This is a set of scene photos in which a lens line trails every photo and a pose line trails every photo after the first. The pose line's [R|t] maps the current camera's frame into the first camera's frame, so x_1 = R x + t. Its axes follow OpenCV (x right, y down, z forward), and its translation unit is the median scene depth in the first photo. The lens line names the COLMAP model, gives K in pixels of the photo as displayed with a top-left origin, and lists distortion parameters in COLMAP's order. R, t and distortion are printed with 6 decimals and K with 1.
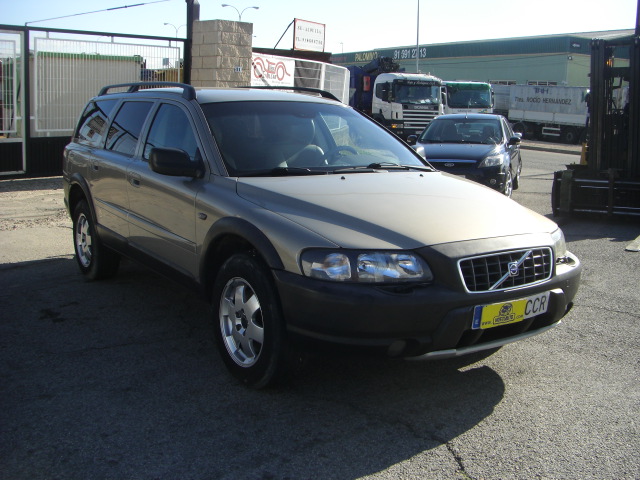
lens RADIAL K [[728.0, 0, 322.2], [0, 728.0, 245.0], [0, 0, 1]] dist [-0.146325, 0.000000]
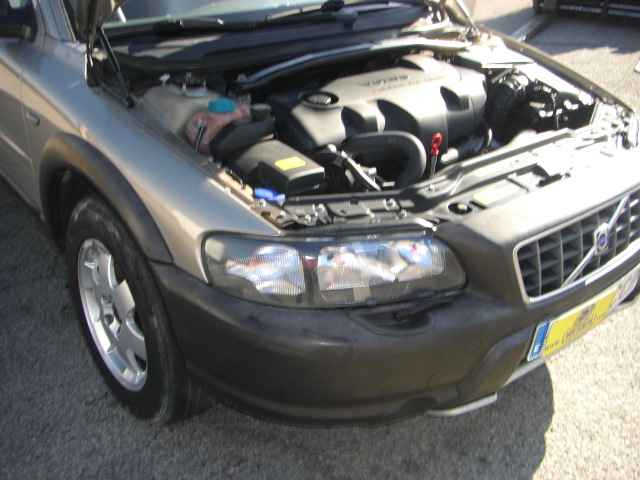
lens RADIAL K [[728.0, 0, 310.9], [0, 728.0, 224.7], [0, 0, 1]] dist [-0.146325, 0.000000]
pose [[0.997219, -0.031974, 0.067314, 0.009672], [0.011142, 0.957093, 0.289567, -0.125696], [-0.073685, -0.288012, 0.954788, 0.470991]]
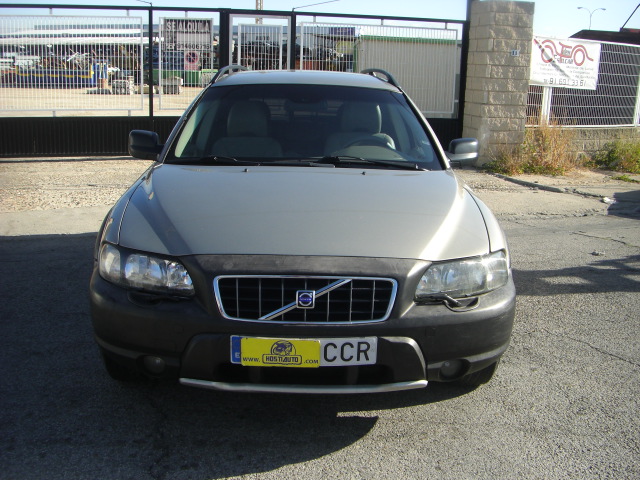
lens RADIAL K [[728.0, 0, 323.6], [0, 728.0, 244.1], [0, 0, 1]] dist [-0.146325, 0.000000]
pose [[0.838468, 0.115030, -0.532672, 0.643075], [-0.105159, 0.993249, 0.048963, -0.061155], [0.534708, 0.014961, 0.844904, 0.324072]]
